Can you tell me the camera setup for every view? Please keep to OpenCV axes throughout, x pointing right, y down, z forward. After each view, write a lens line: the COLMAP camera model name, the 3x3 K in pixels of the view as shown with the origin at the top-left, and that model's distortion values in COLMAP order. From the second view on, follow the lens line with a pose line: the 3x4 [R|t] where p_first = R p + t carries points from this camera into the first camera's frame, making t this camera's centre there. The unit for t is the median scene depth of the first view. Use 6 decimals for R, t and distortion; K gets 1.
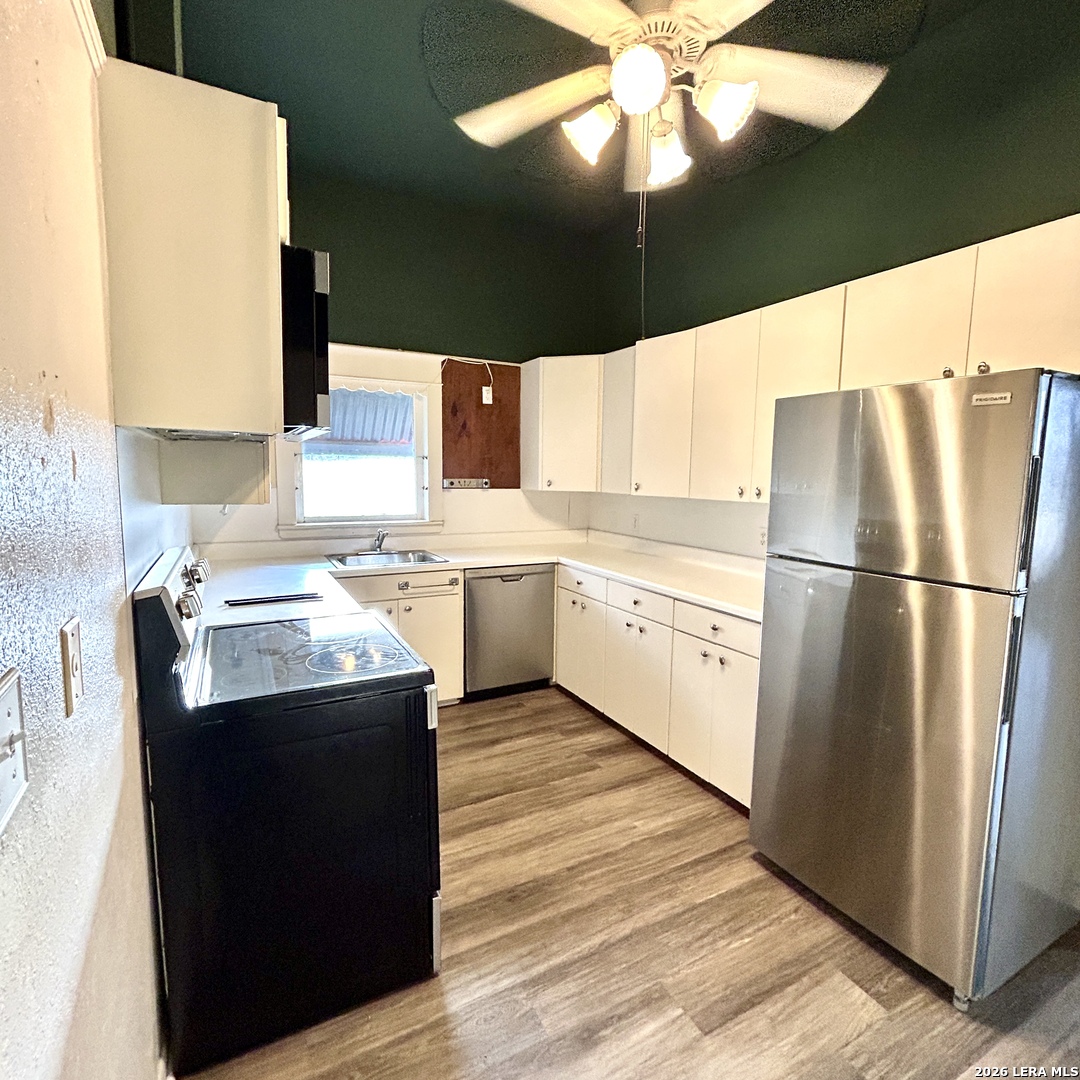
lens RADIAL K [[587.2, 0, 541.5], [0, 587.2, 540.0], [0, 0, 1]] dist [-0.002011, 0.003835]
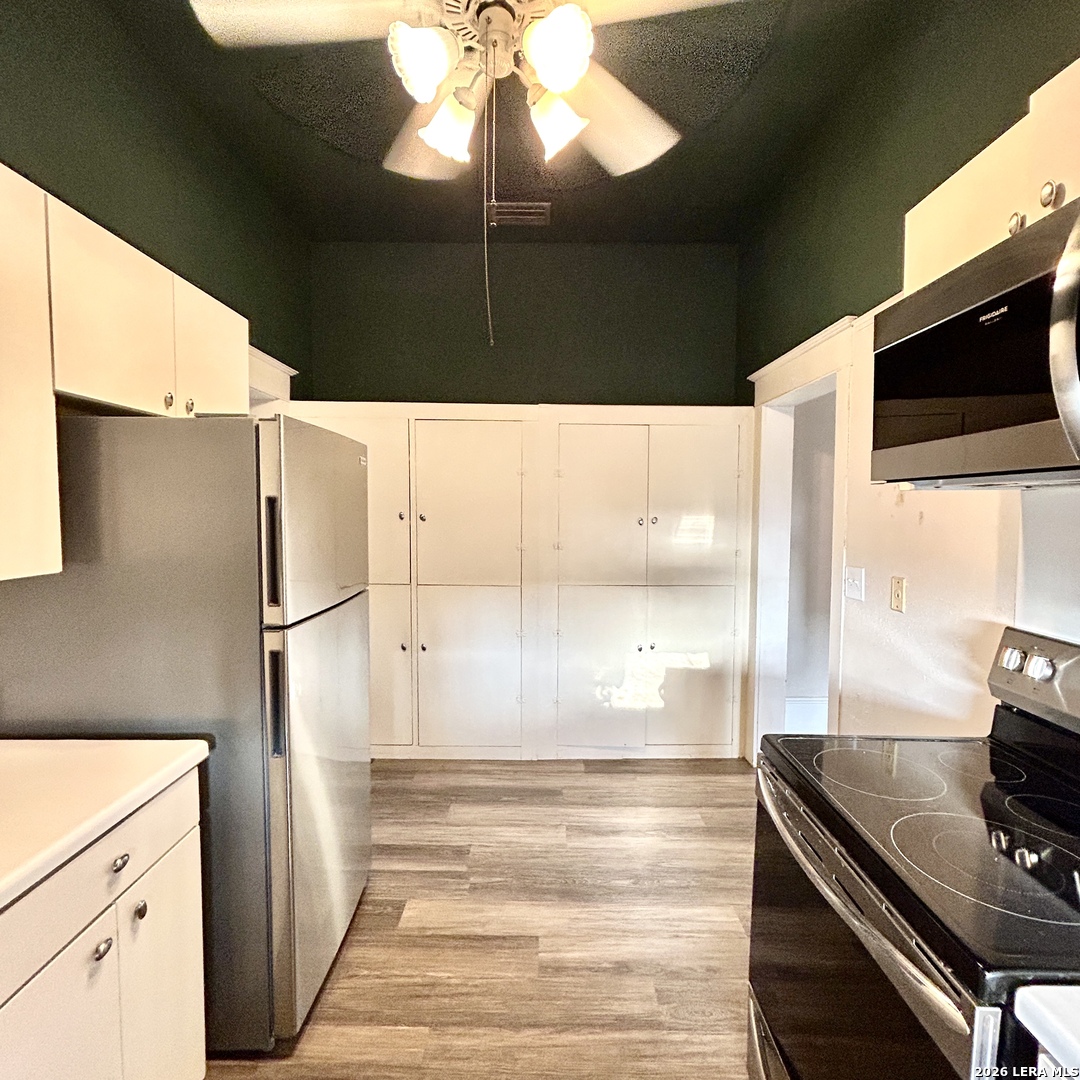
lens RADIAL K [[587.2, 0, 541.5], [0, 587.2, 540.0], [0, 0, 1]] dist [-0.002011, 0.003835]
pose [[-0.882659, -0.042881, 0.468053, -0.271136], [0.042551, 0.984450, 0.170433, -0.227259], [-0.468083, 0.170351, -0.867110, 1.735026]]
